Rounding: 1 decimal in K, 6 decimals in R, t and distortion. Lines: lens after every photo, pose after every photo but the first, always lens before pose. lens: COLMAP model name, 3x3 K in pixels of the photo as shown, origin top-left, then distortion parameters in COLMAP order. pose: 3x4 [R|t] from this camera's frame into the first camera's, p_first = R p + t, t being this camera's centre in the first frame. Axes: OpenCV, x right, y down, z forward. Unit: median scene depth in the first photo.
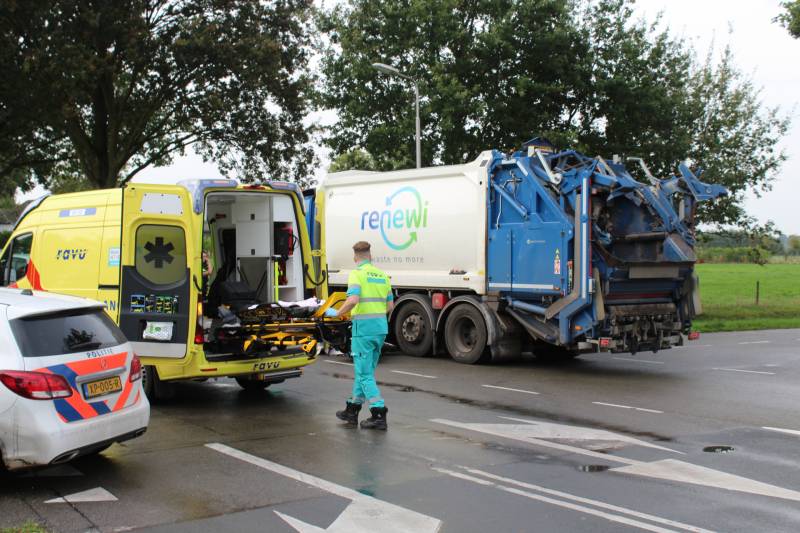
lens RADIAL K [[1100.8, 0, 400.0], [0, 1100.8, 266.5], [0, 0, 1]] dist [-0.041769, 0.038357]
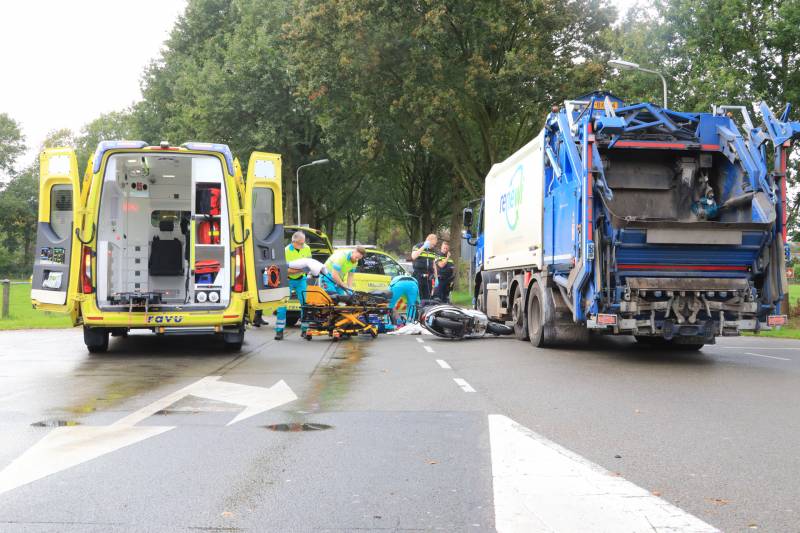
lens RADIAL K [[880.7, 0, 399.1], [0, 880.7, 257.8], [0, 0, 1]] dist [-0.032724, 0.000589]
pose [[0.821978, -0.011069, -0.569412, 0.405771], [-0.015004, 0.999043, -0.041081, 0.048545], [0.569322, 0.042312, 0.821025, 0.345574]]
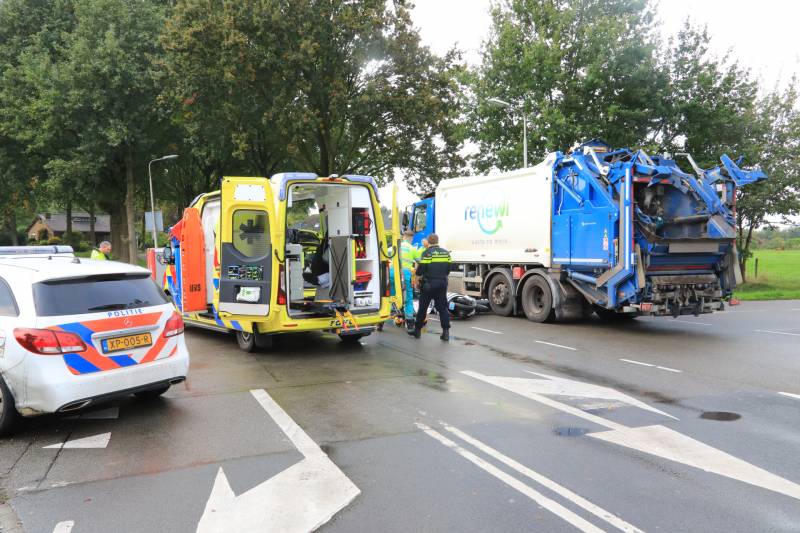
lens RADIAL K [[699.6, 0, 400.0], [0, 699.6, 266.5], [0, 0, 1]] dist [0.079795, -0.001568]
pose [[0.973814, -0.004156, -0.227307, 0.094975], [0.007487, 0.999877, 0.013794, 0.012291], [0.227222, -0.015135, 0.973725, 0.186646]]
